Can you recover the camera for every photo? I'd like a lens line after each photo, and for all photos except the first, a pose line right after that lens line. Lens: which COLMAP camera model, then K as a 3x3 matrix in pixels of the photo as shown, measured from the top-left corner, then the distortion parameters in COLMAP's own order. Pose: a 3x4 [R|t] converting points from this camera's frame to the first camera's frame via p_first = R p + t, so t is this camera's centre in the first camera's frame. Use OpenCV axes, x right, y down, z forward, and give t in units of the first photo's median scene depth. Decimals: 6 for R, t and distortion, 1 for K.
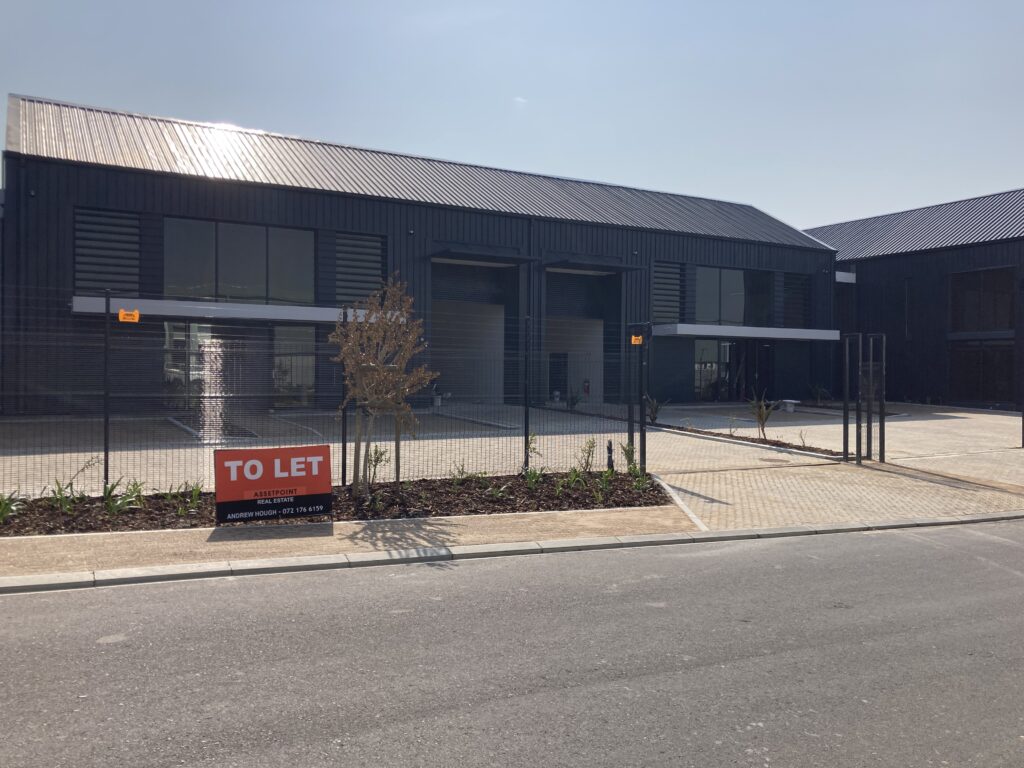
lens RADIAL K [[848.0, 0, 509.0], [0, 848.0, 385.7], [0, 0, 1]] dist [0.019208, 0.010157]
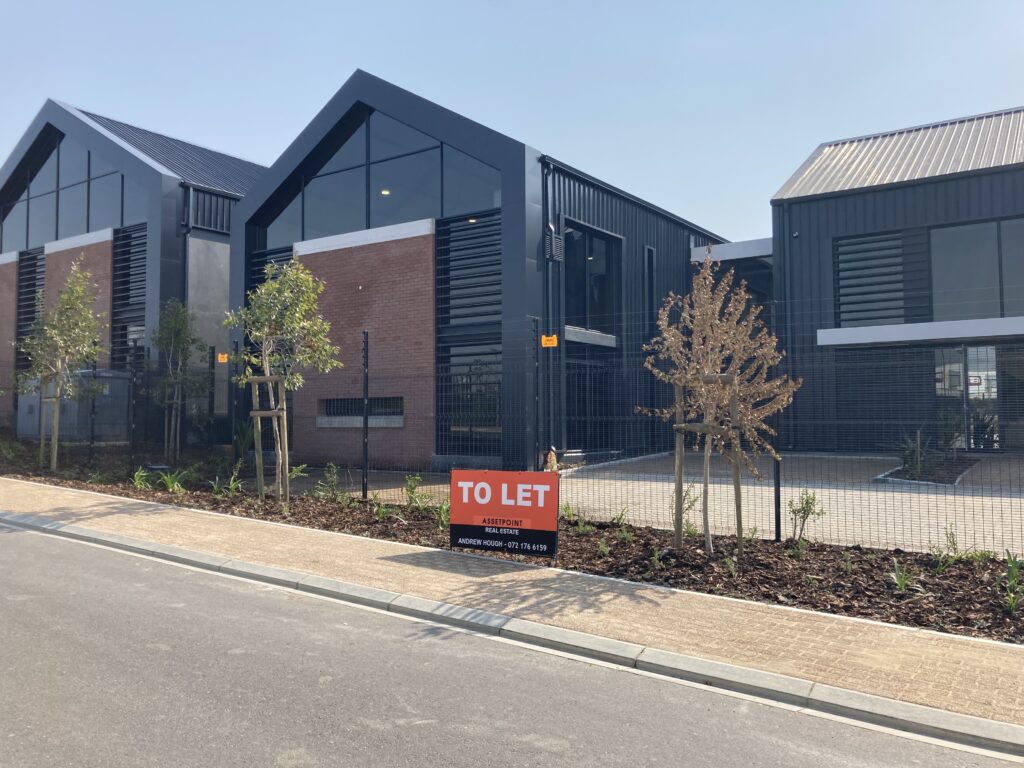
lens RADIAL K [[848.0, 0, 510.5], [0, 848.0, 377.6], [0, 0, 1]] dist [0.019208, 0.010157]
pose [[0.409527, -0.052885, -0.910764, 0.537101], [-0.007594, 0.998086, -0.061370, 0.030122], [0.912266, 0.032049, 0.408342, 0.638203]]
